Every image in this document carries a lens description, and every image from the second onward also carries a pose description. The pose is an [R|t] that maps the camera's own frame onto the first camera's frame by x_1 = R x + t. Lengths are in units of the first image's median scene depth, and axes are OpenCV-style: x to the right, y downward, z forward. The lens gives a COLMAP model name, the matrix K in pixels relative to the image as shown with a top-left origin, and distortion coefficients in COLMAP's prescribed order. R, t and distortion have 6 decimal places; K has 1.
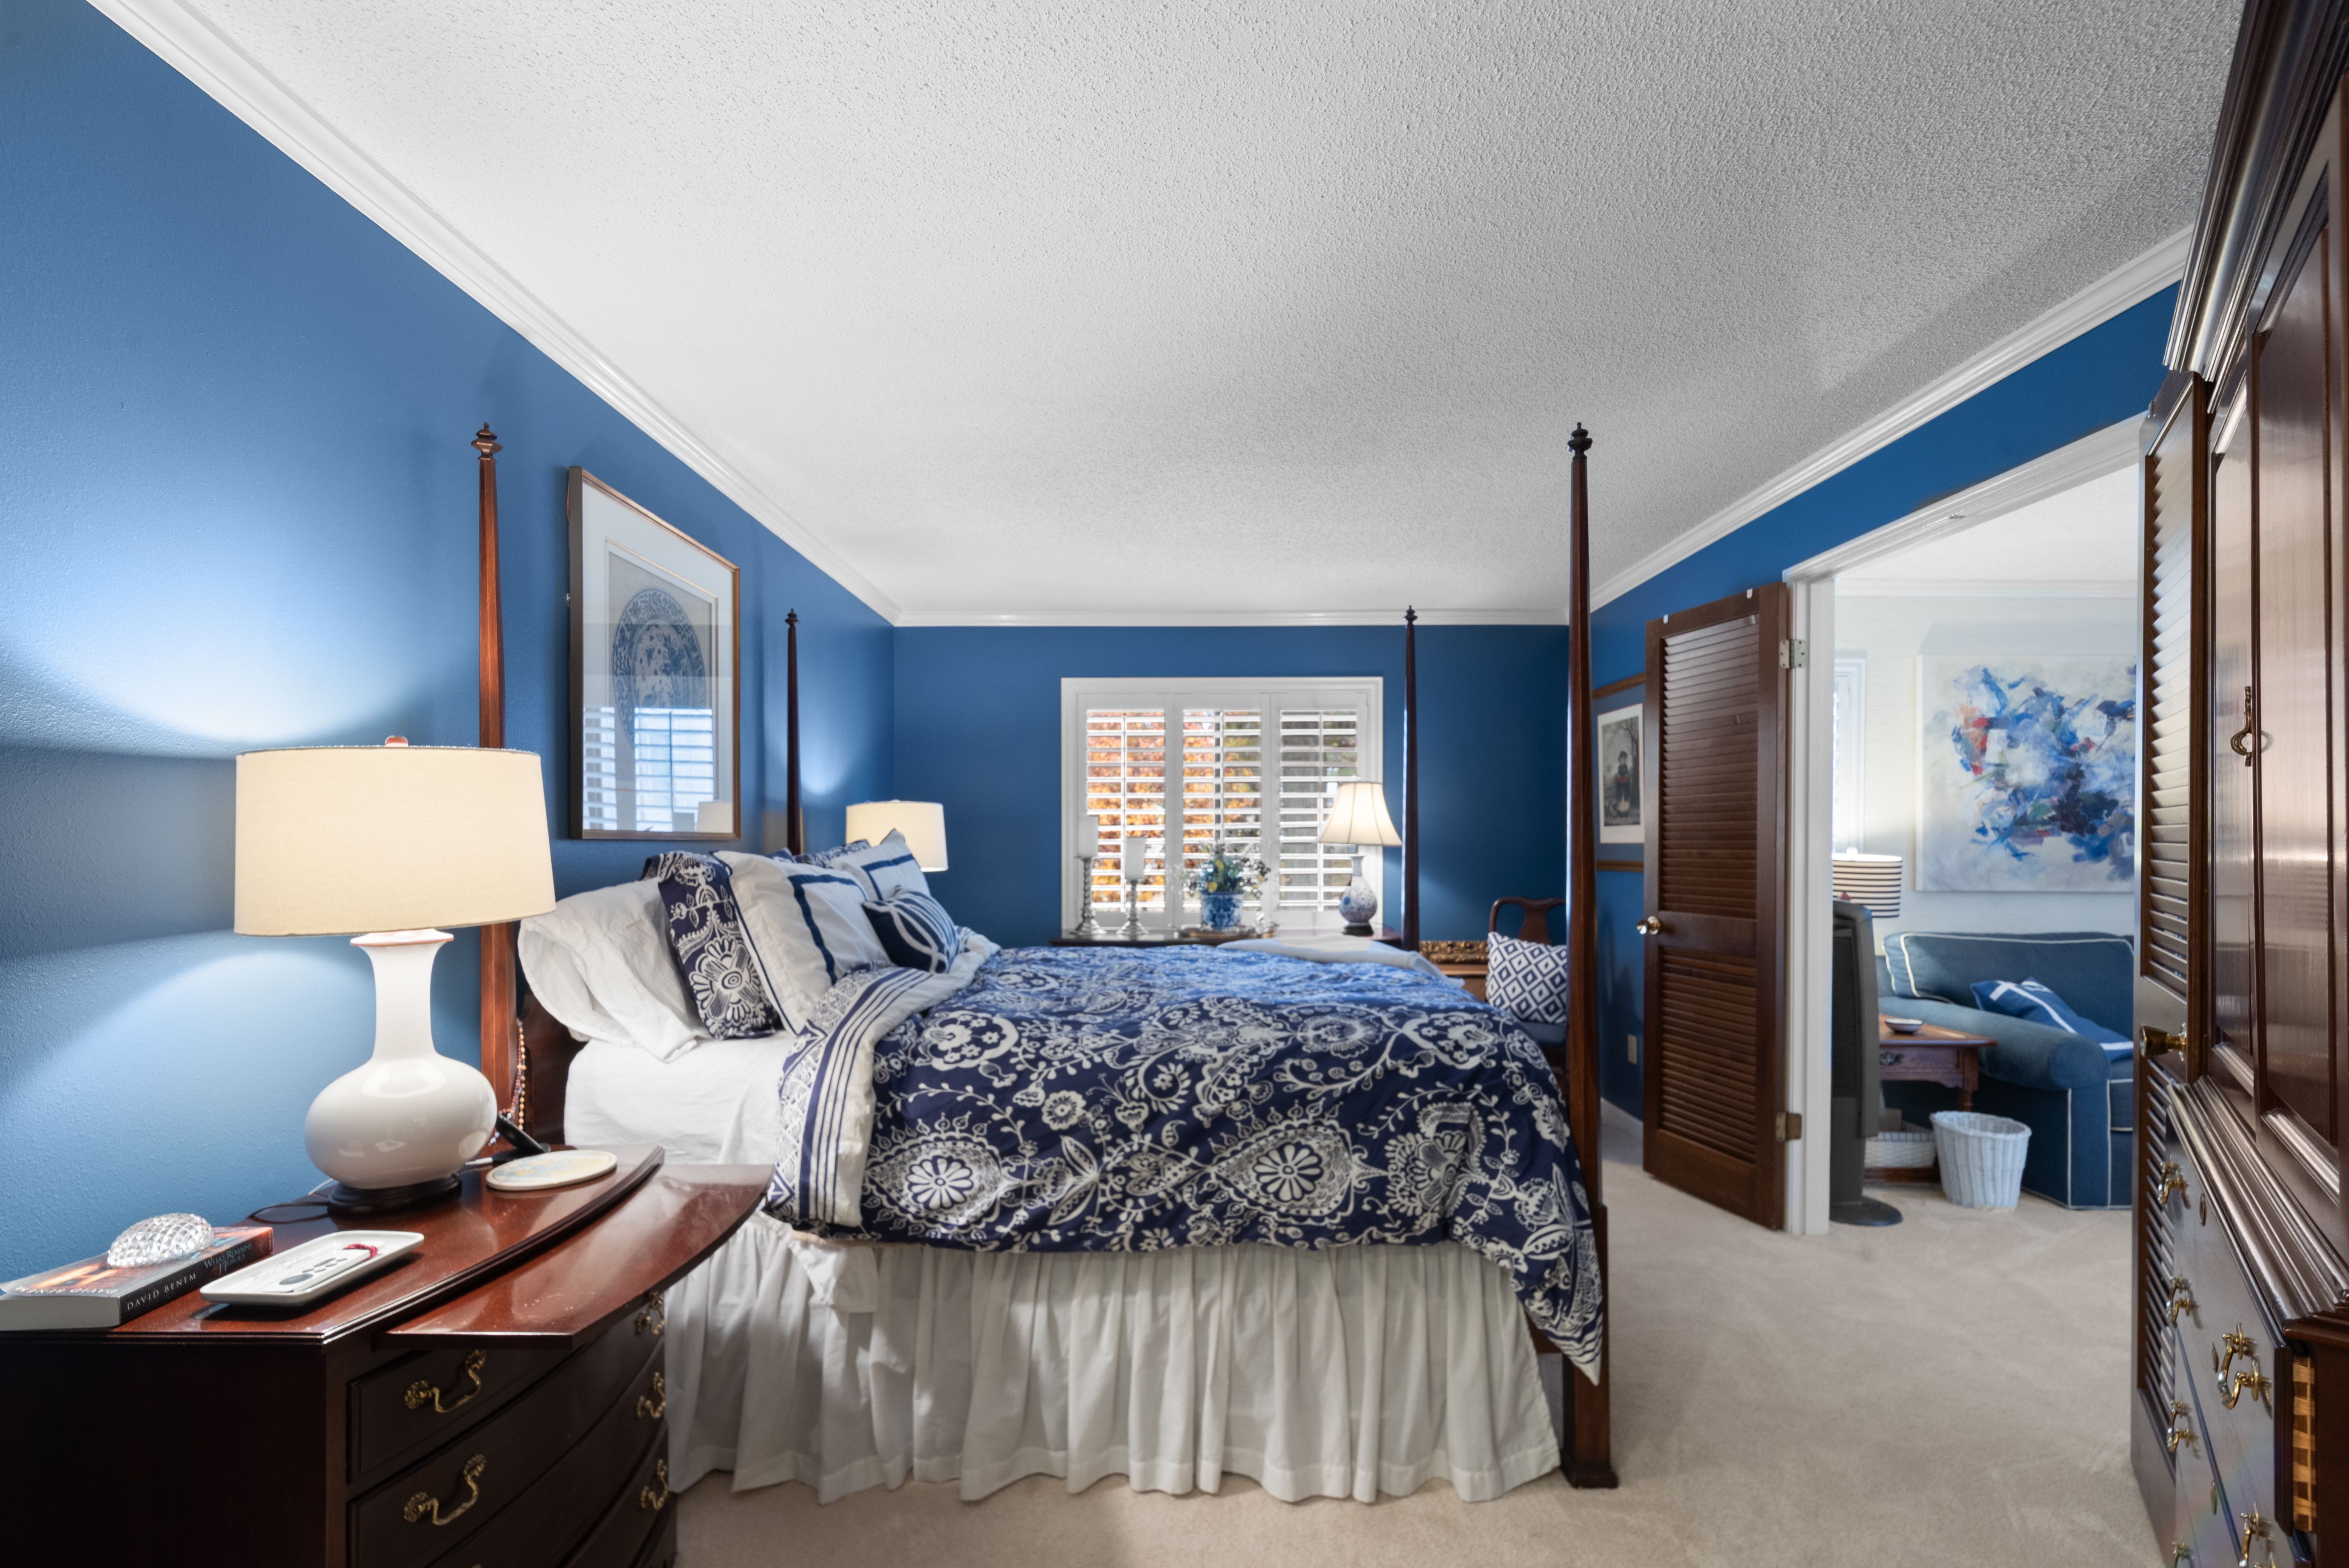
lens RADIAL K [[1019.3, 0, 1176.1], [0, 1019.3, 848.3], [0, 0, 1]] dist [0.002904, 0.000415]
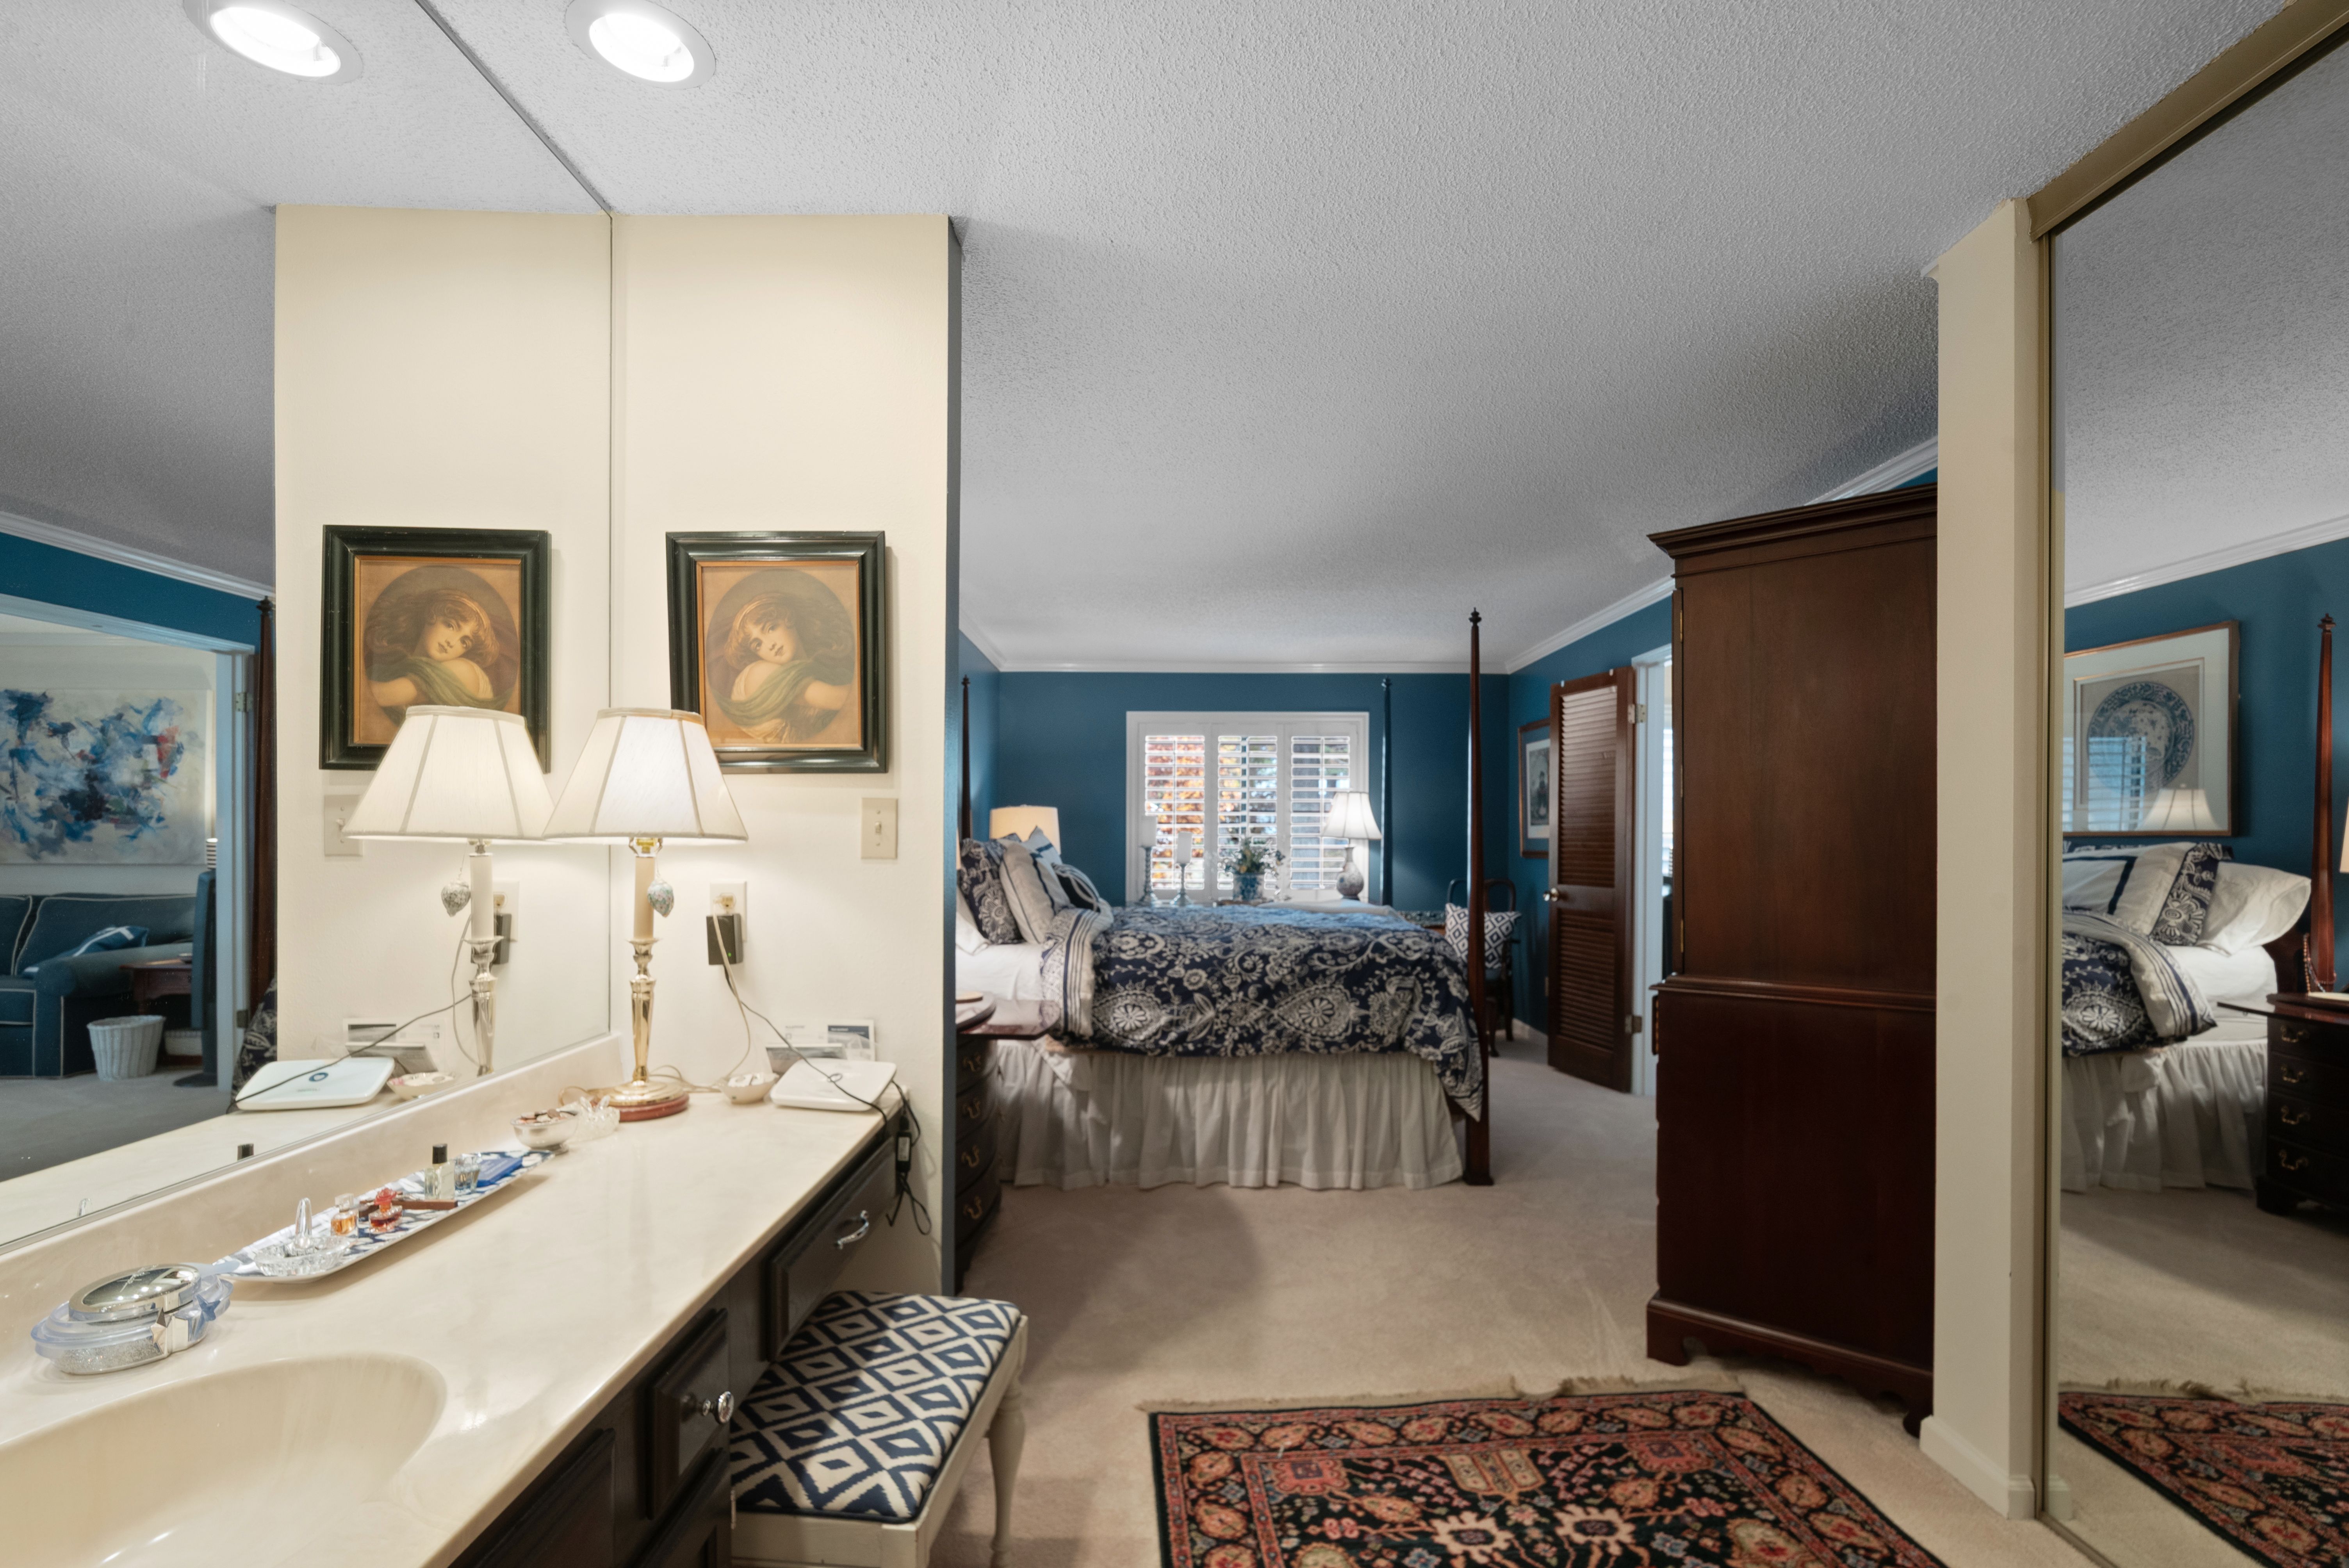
lens RADIAL K [[993.6, 0, 1181.4], [0, 993.6, 840.1], [0, 0, 1]] dist [0.000886, 0.000012]
pose [[0.999903, 0.003967, 0.013380, -0.157819], [-0.003922, 0.999987, -0.003332, 0.009777], [-0.013393, 0.003280, 0.999905, -0.792096]]
